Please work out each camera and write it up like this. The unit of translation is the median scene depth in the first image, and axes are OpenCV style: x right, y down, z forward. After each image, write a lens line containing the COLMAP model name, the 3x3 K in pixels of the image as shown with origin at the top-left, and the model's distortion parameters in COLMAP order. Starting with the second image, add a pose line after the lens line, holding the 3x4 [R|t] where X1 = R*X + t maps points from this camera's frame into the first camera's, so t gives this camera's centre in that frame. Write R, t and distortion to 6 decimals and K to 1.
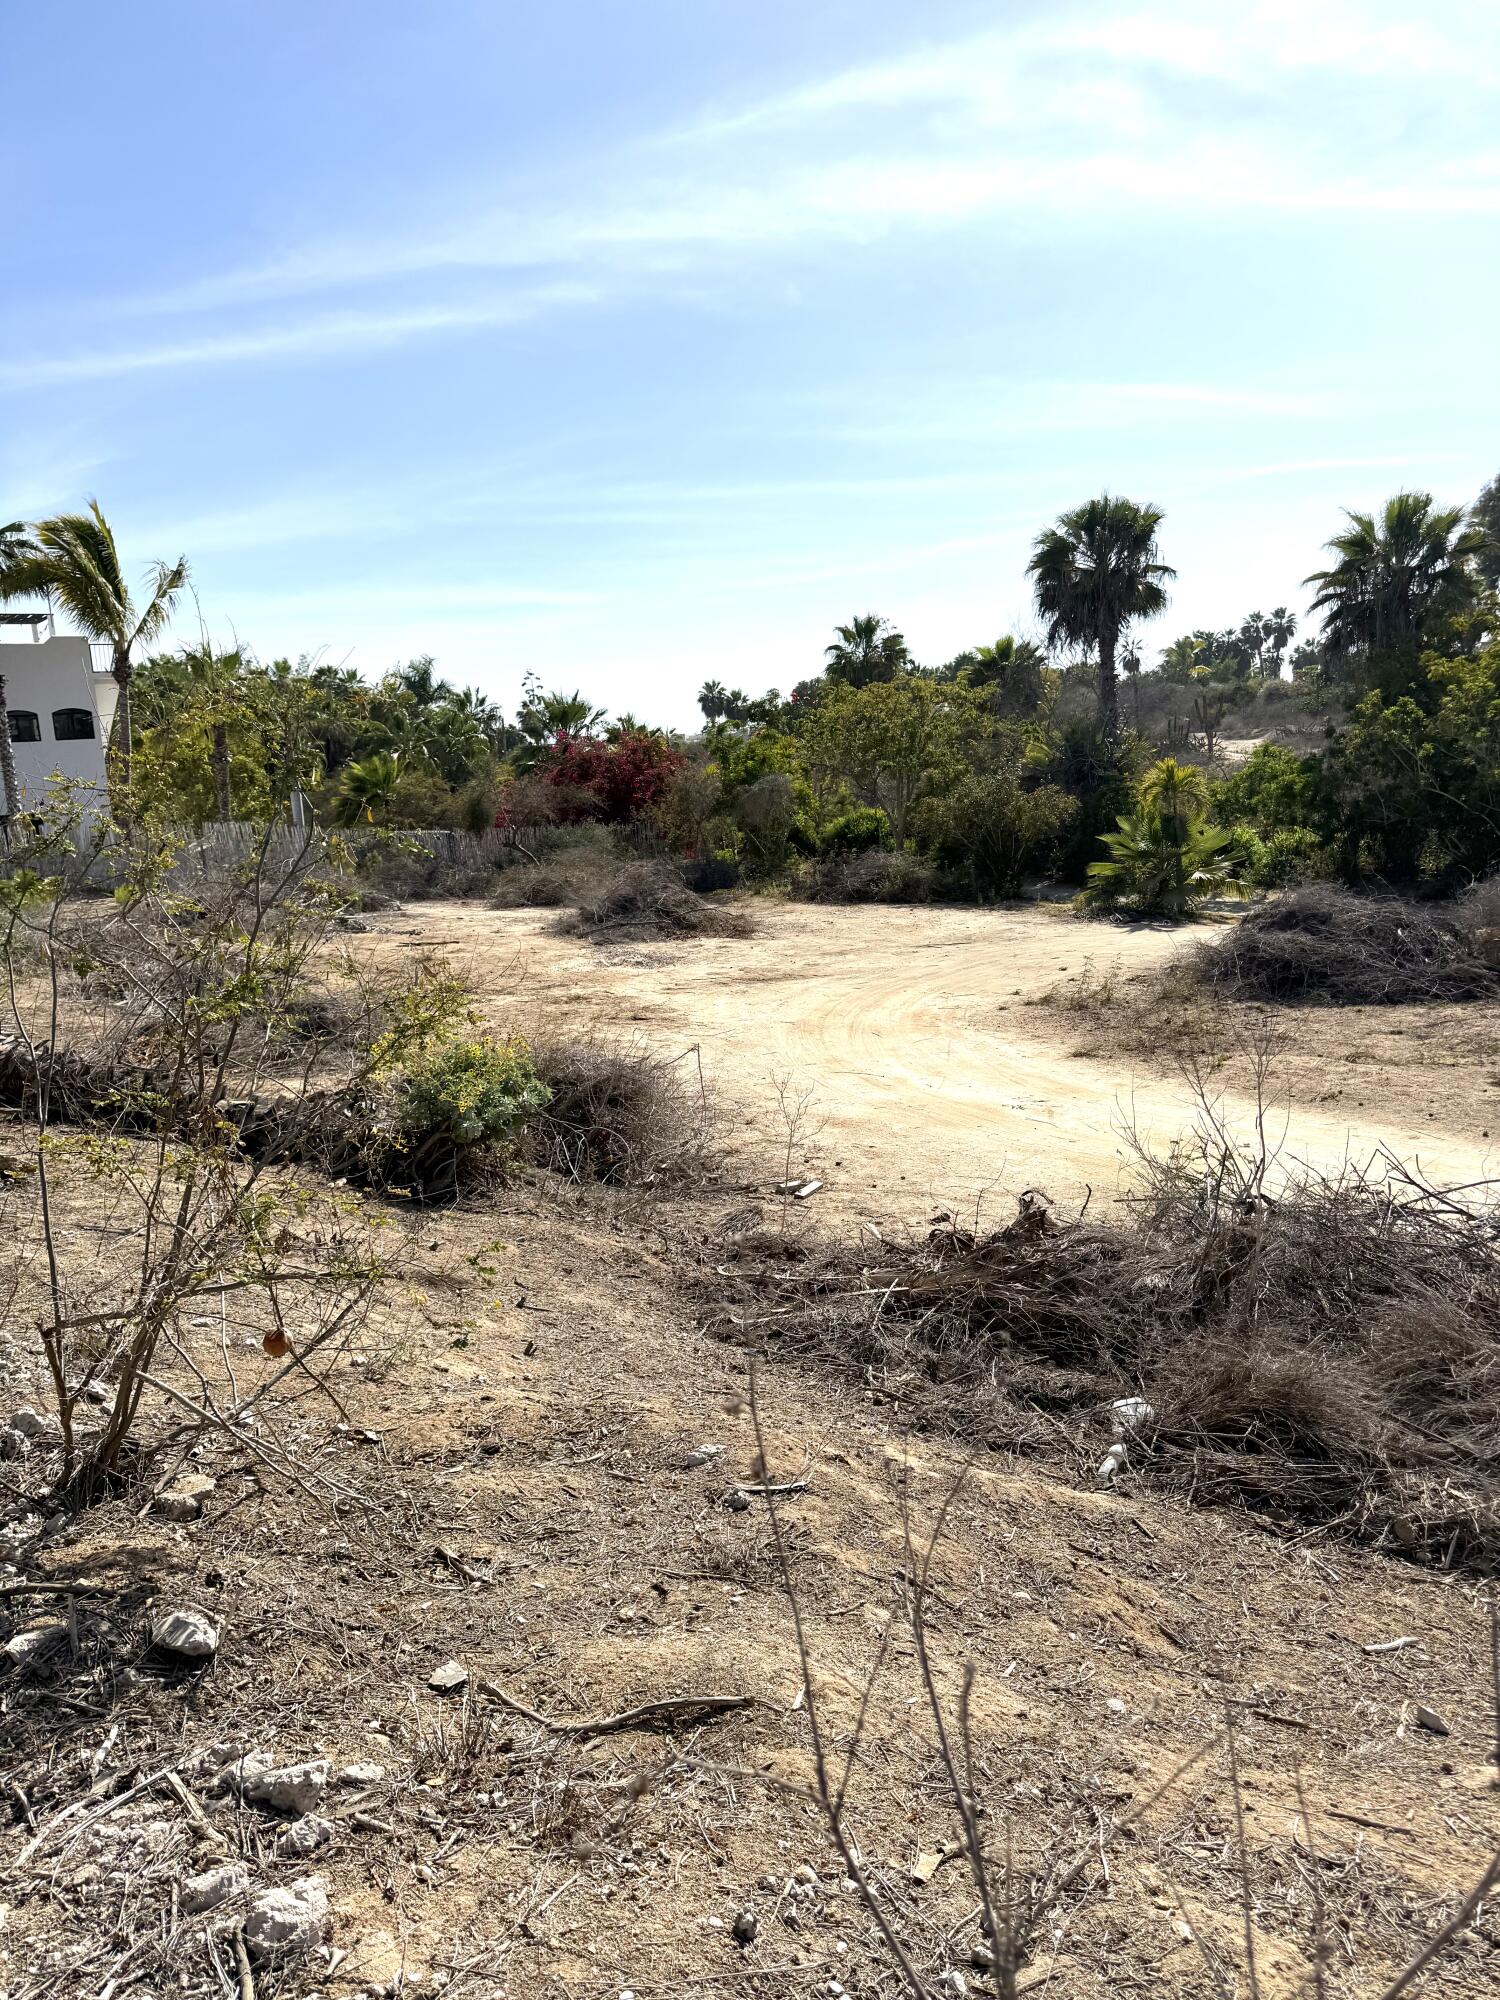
lens RADIAL K [[1407.9, 0, 748.1], [0, 1407.9, 1018.9], [0, 0, 1]] dist [0.053835, -0.067931]
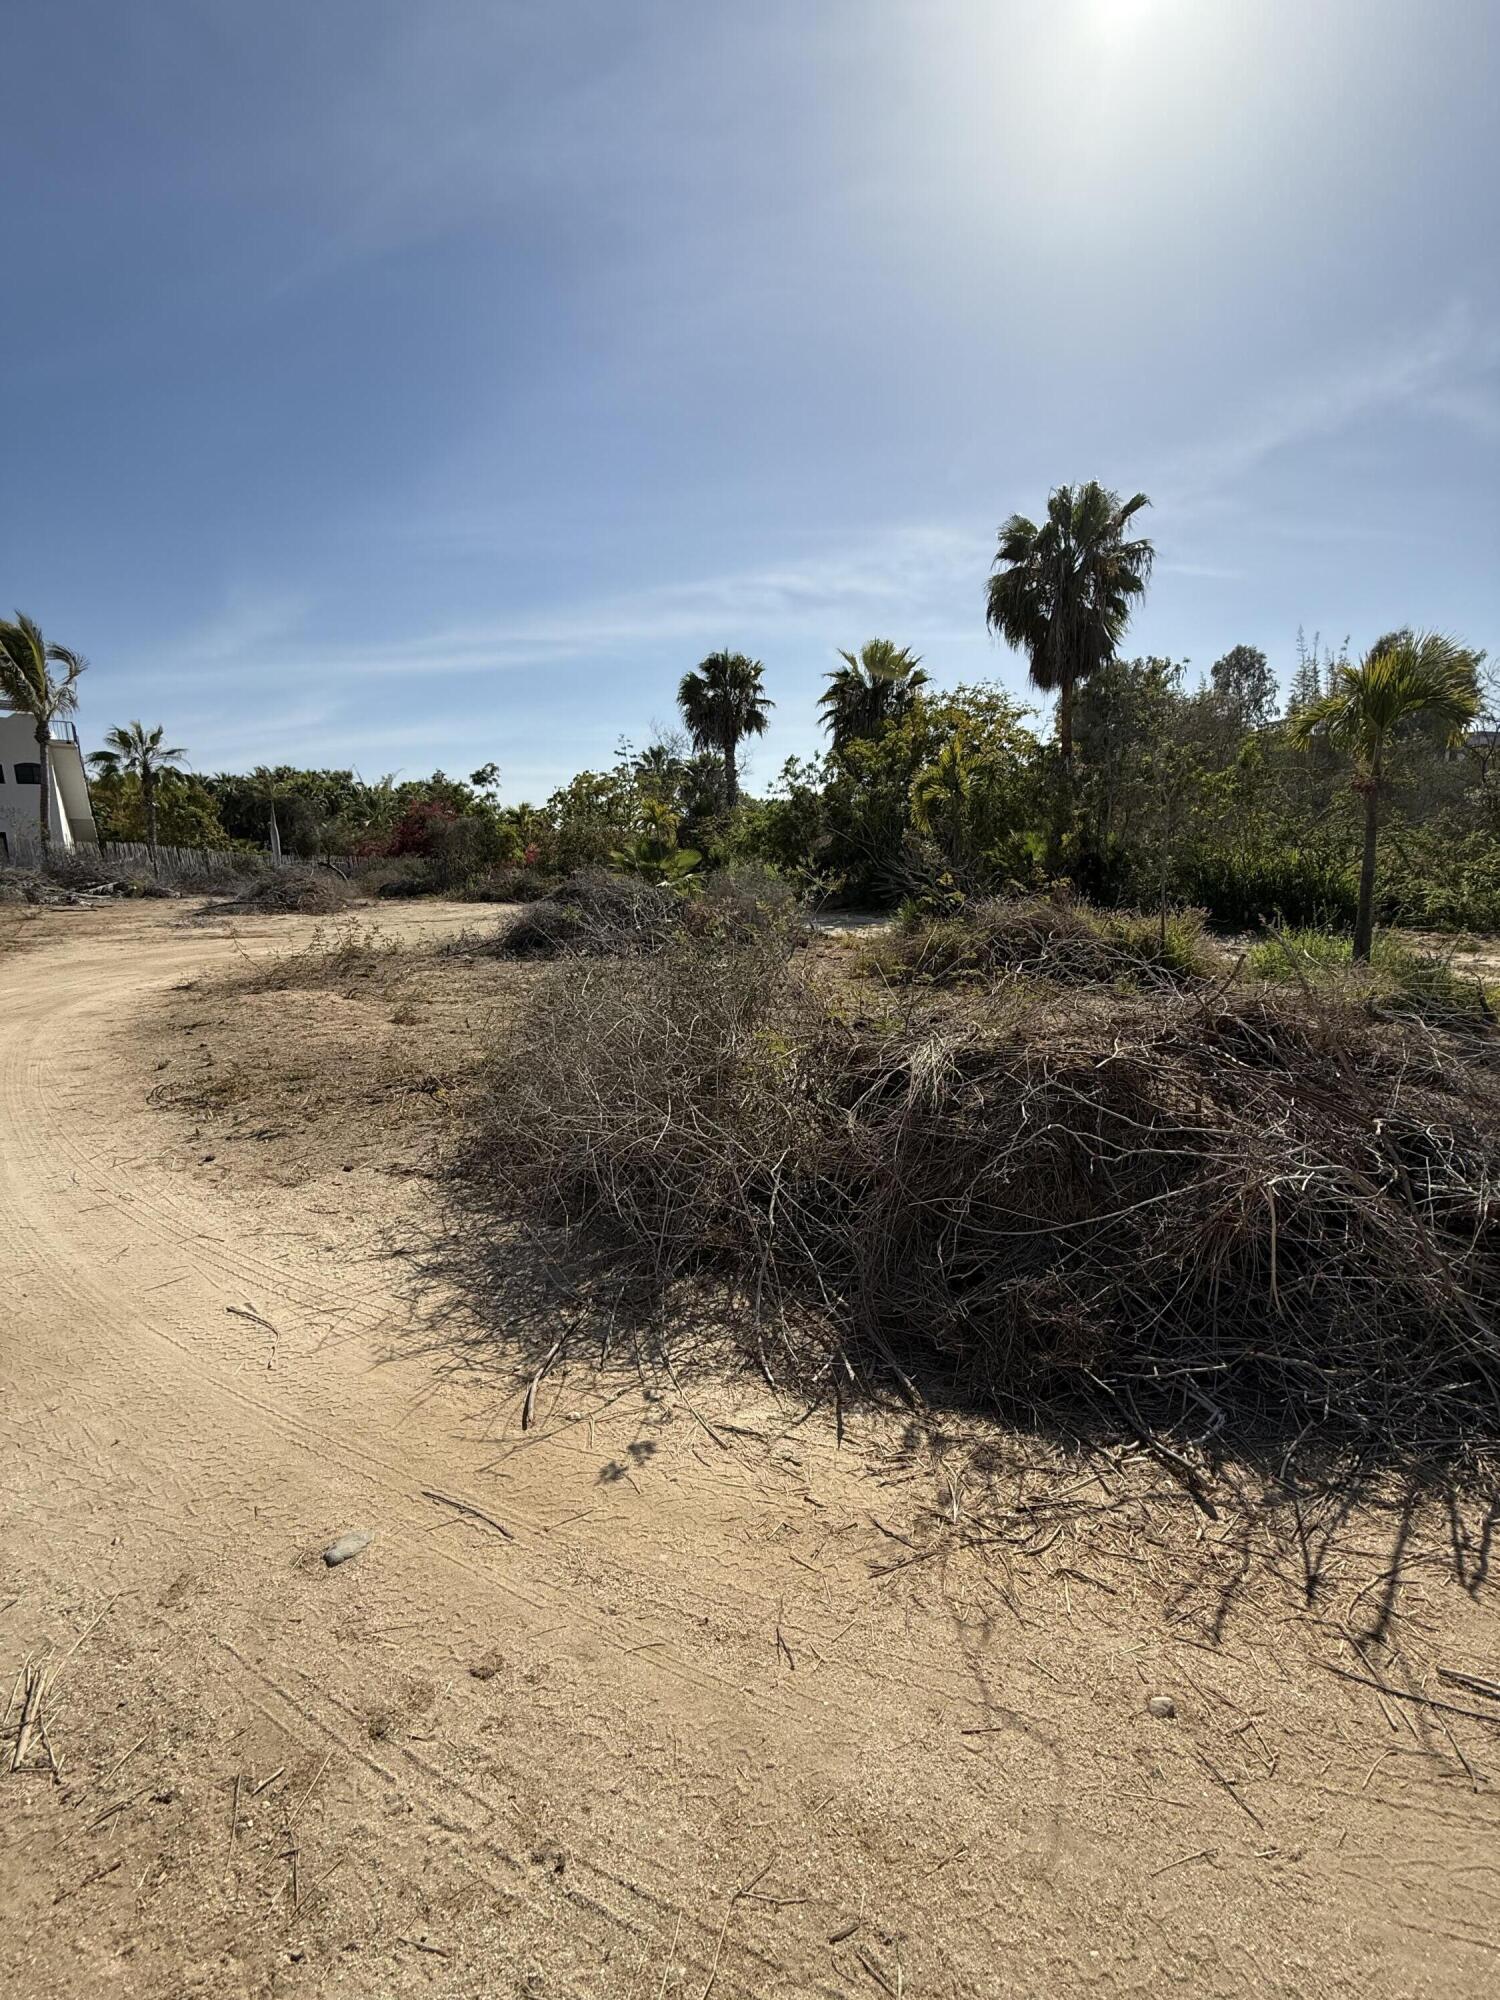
lens RADIAL K [[795.5, 0, 754.1], [0, 795.5, 992.3], [0, 0, 1]] dist [-0.001132, 0.000479]
pose [[0.998545, 0.033533, 0.042222, 0.253561], [-0.032784, 0.999295, -0.018296, 0.009790], [-0.042805, 0.016886, 0.998941, 0.154768]]
